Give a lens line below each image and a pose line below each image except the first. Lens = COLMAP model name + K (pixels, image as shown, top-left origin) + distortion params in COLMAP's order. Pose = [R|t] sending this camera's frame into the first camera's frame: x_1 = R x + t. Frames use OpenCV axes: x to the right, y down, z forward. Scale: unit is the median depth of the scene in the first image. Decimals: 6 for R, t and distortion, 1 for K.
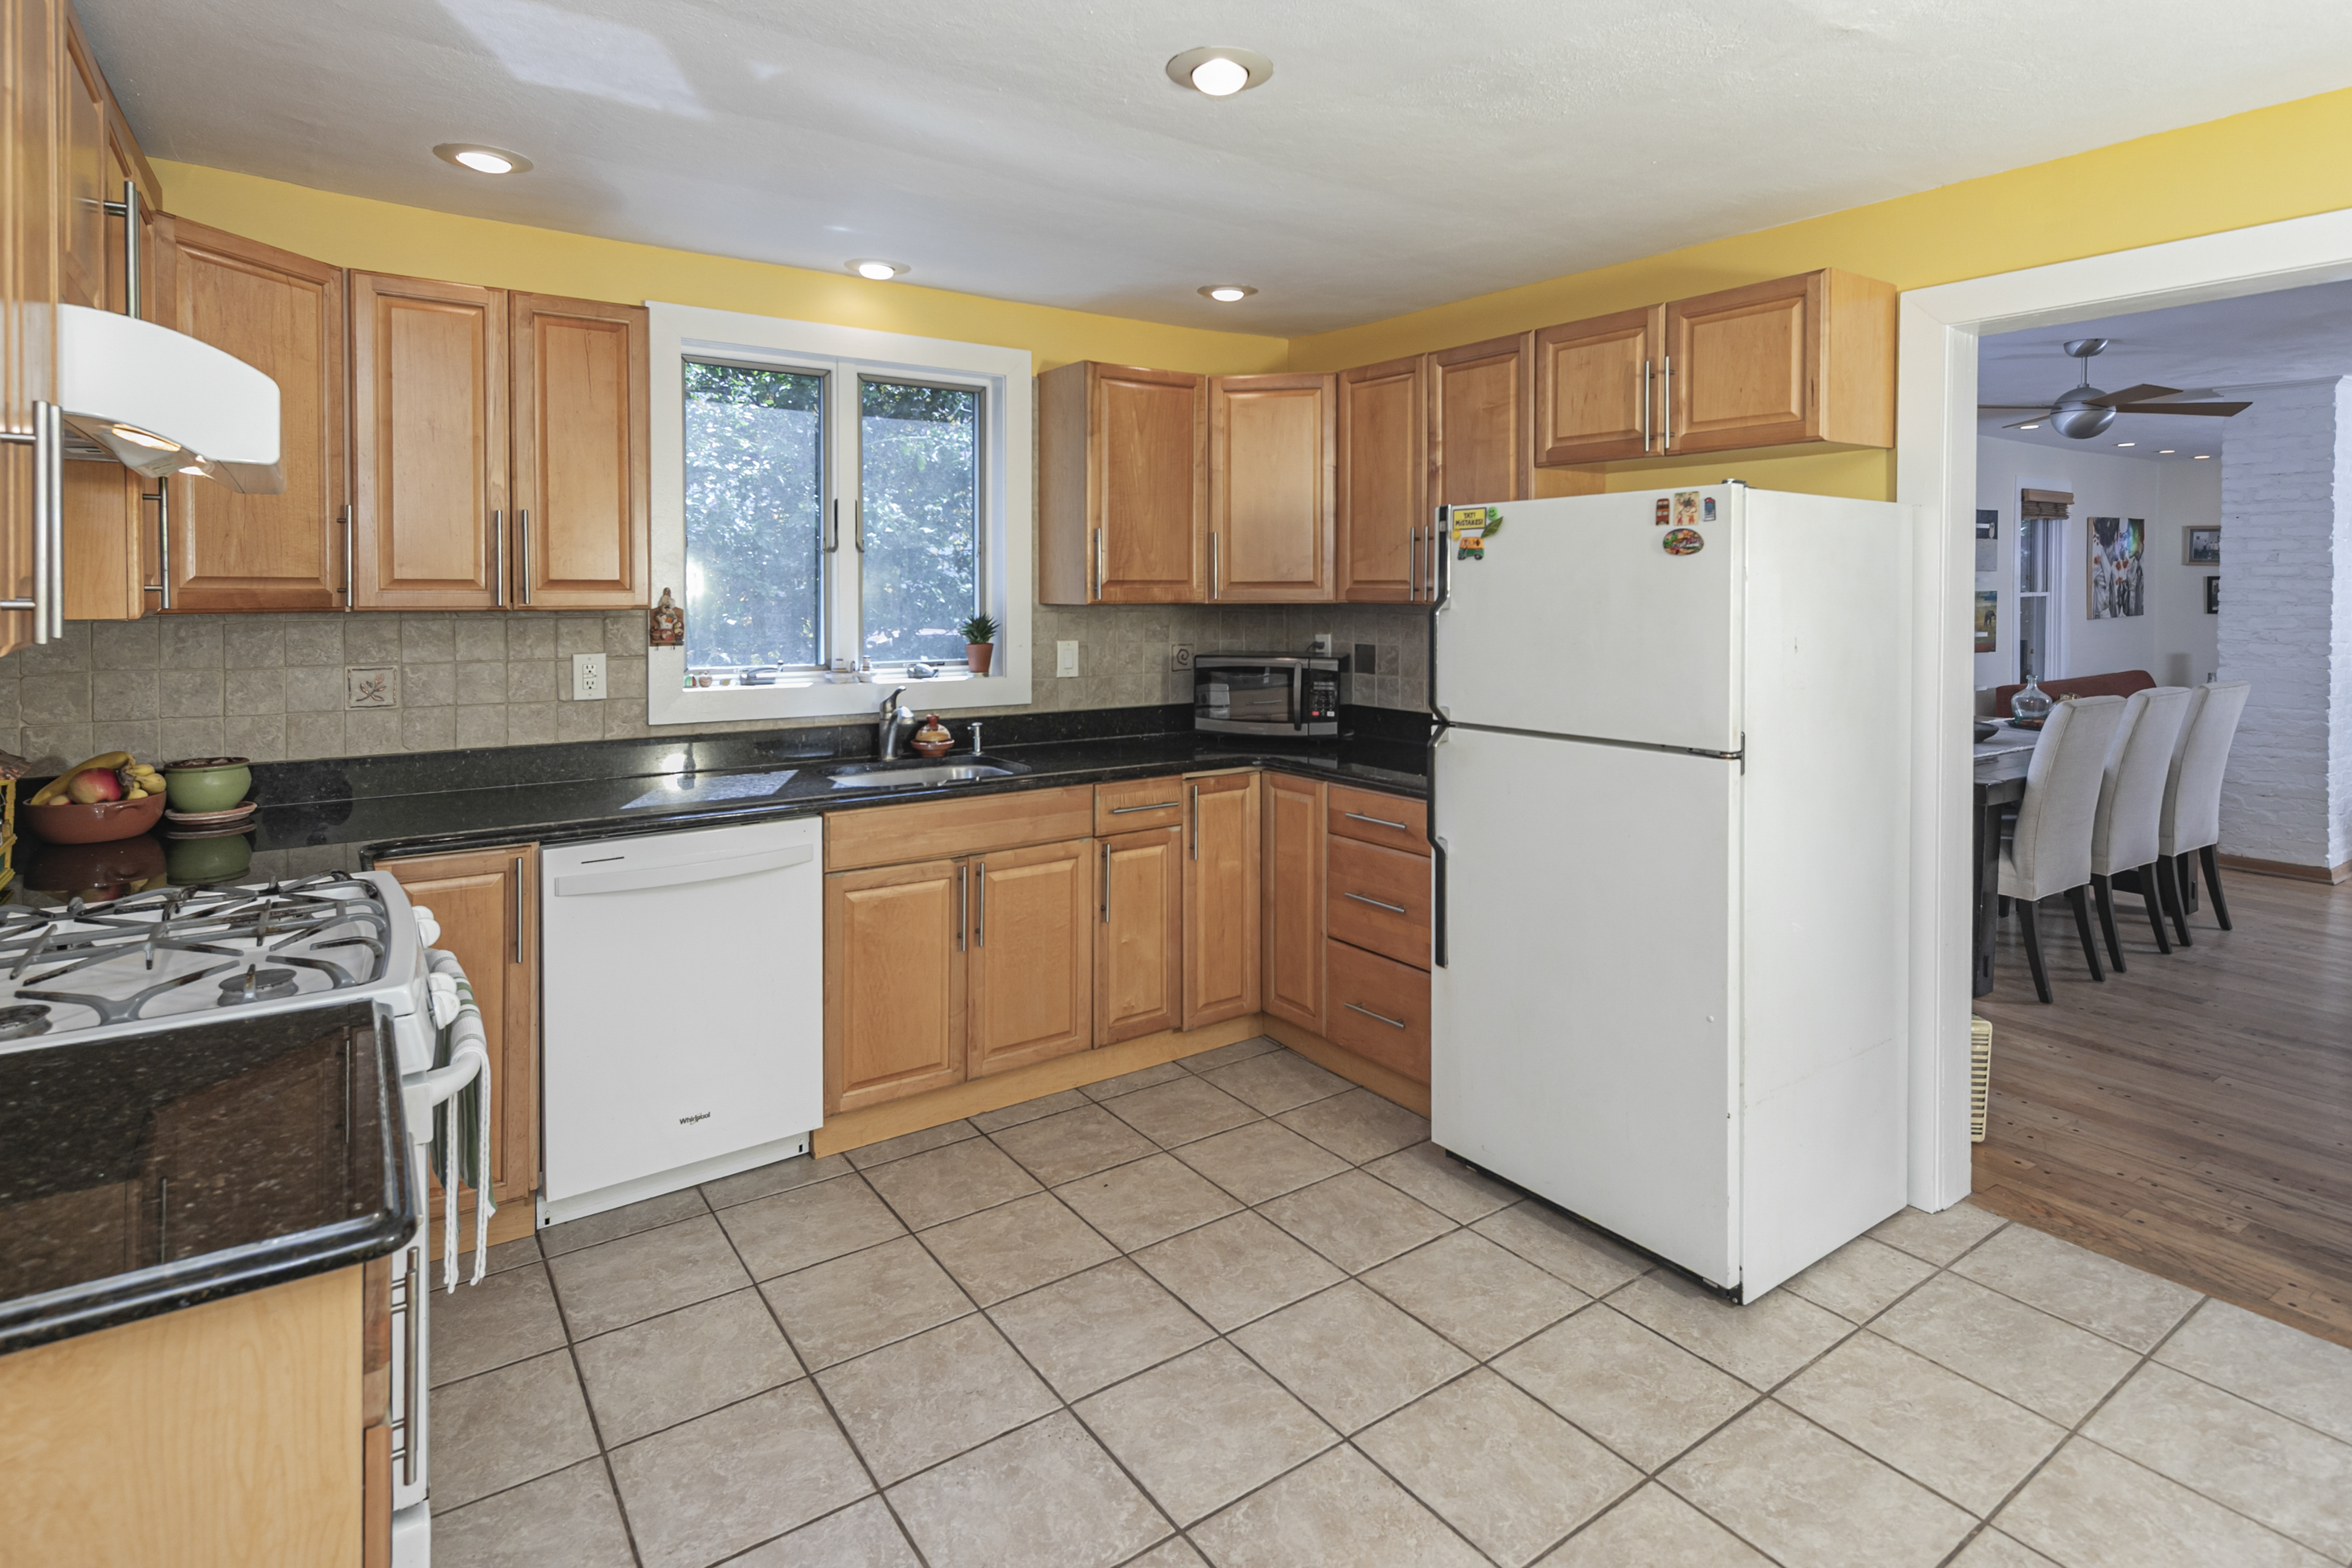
lens RADIAL K [[1202.9, 0, 1171.8], [0, 1202.9, 601.8], [0, 0, 1]] dist [0.009527, -0.000036]
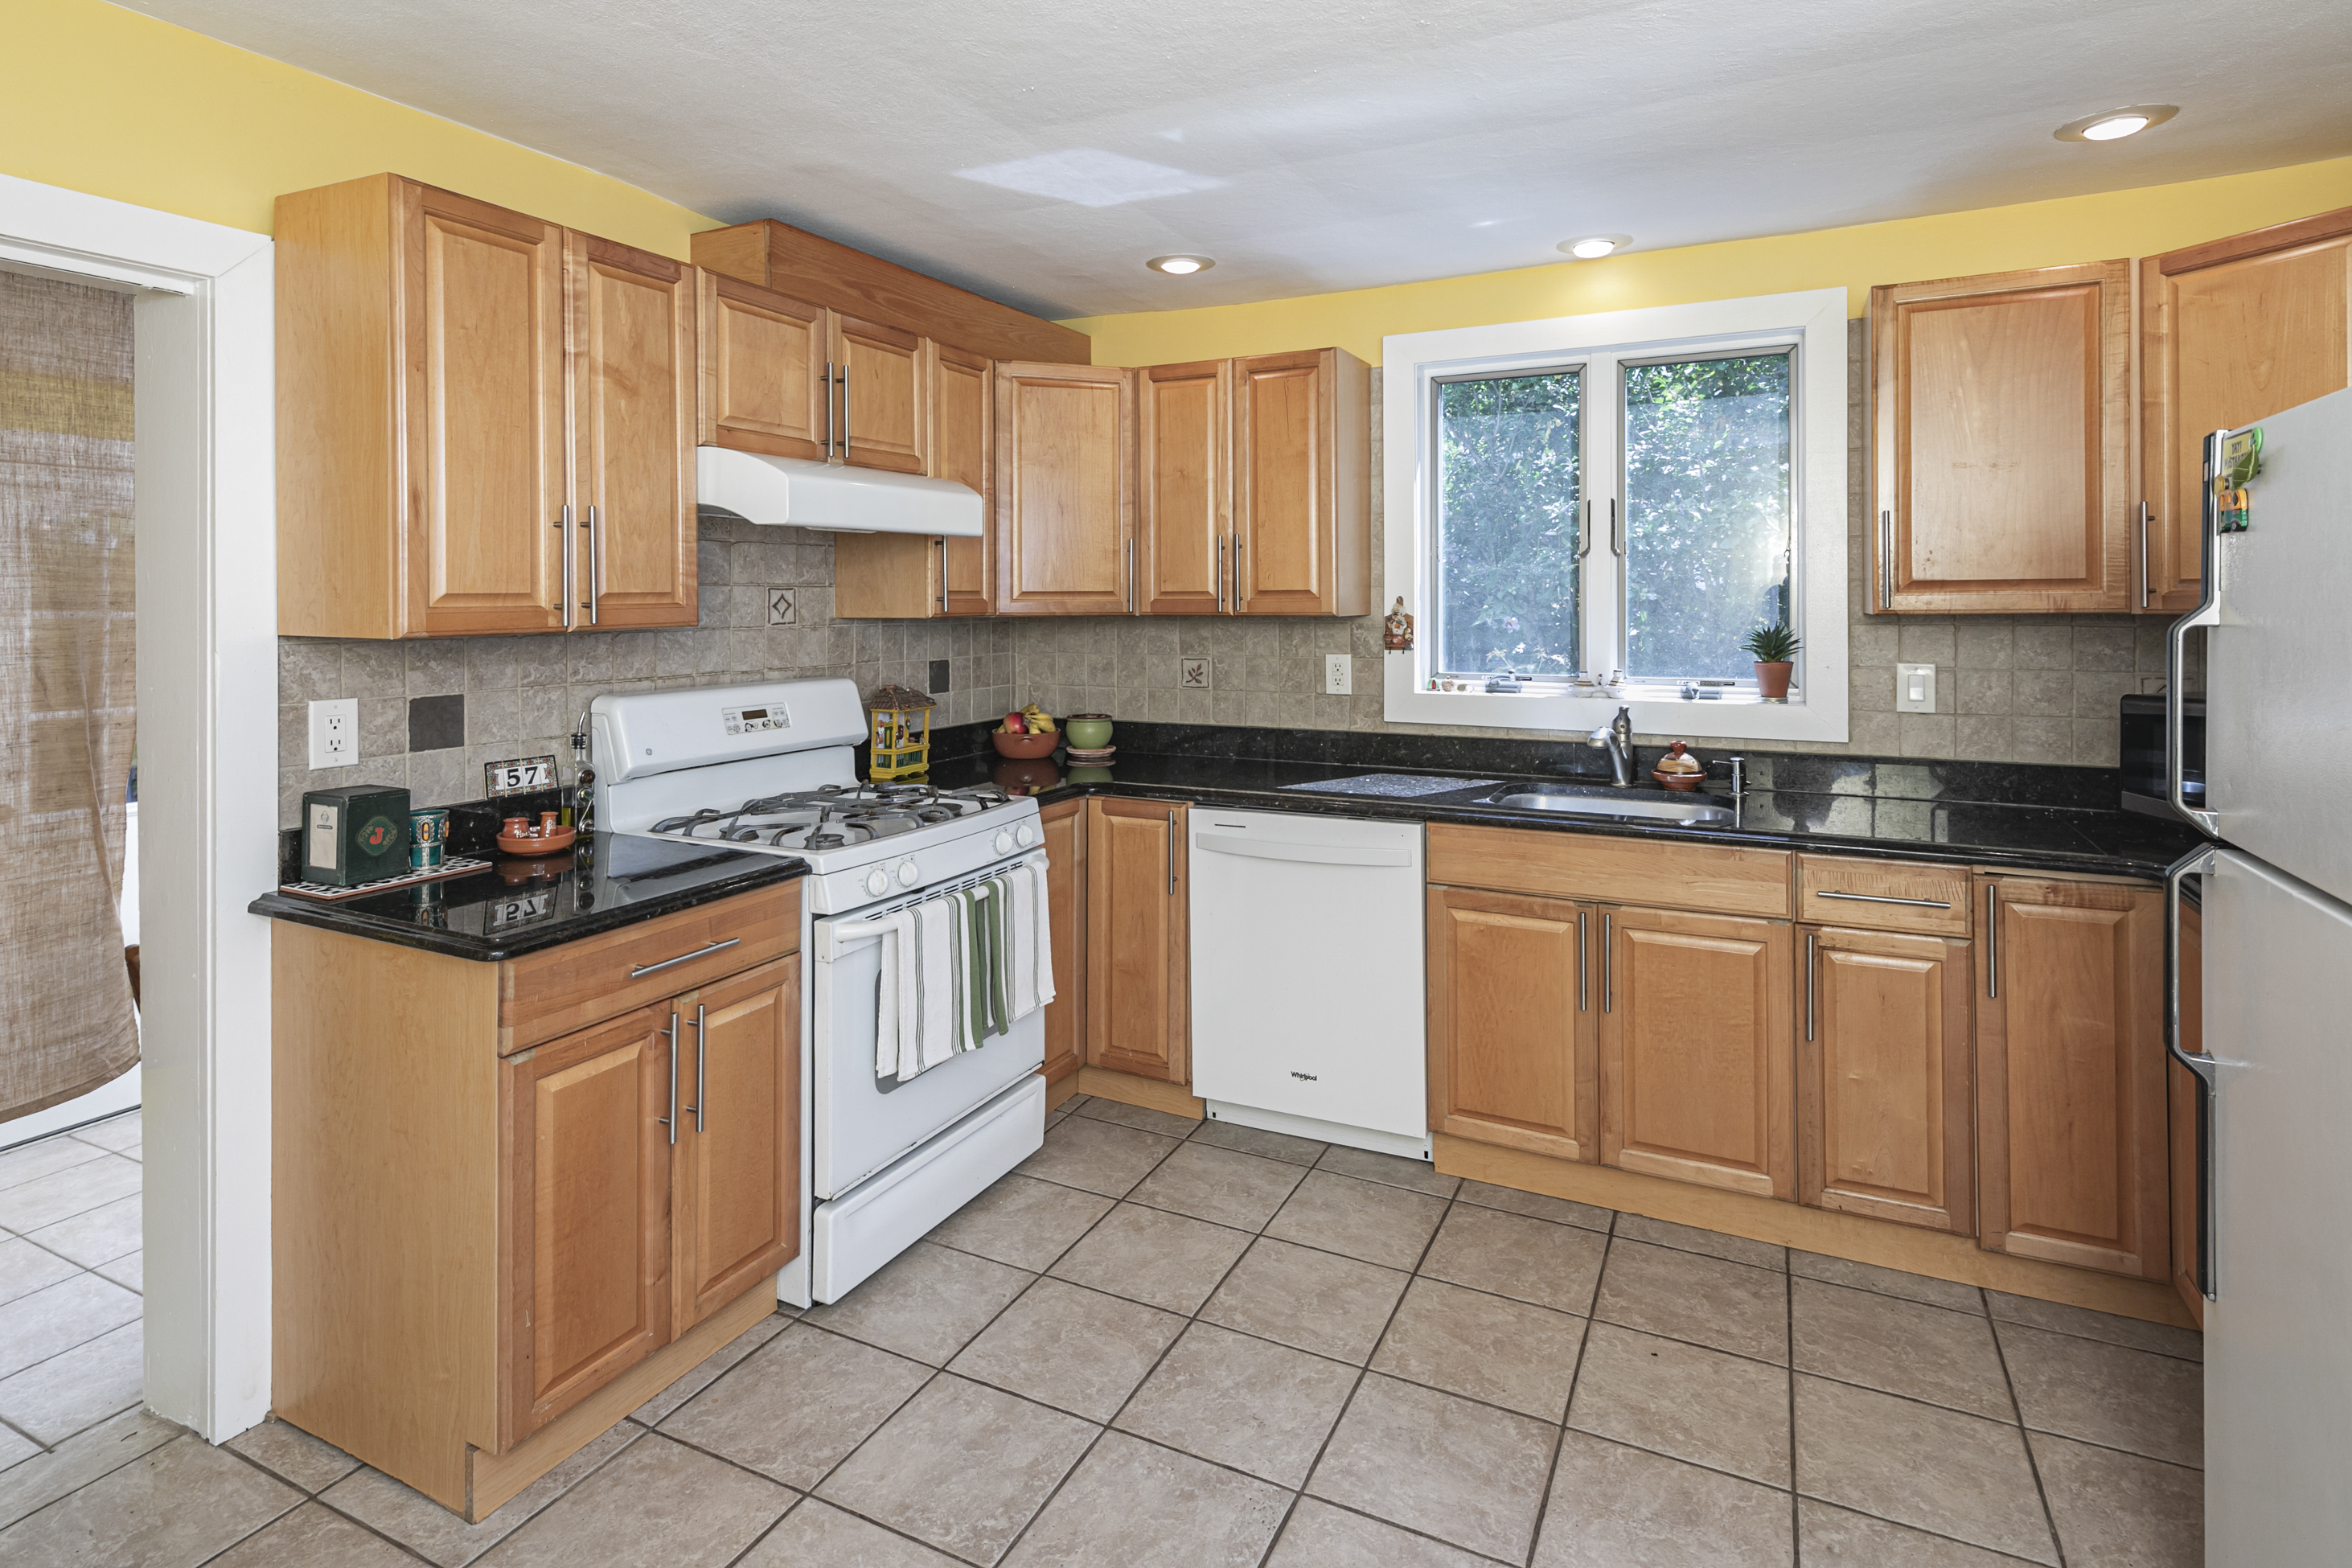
lens RADIAL K [[1220.3, 0, 1226.1], [0, 1220.3, 600.7], [0, 0, 1]] dist [0.015421, -0.007060]
pose [[0.478450, -0.003273, -0.878109, 0.511600], [-0.003130, 0.999980, -0.005433, -0.001402], [0.878109, 0.005348, 0.478430, 0.367480]]
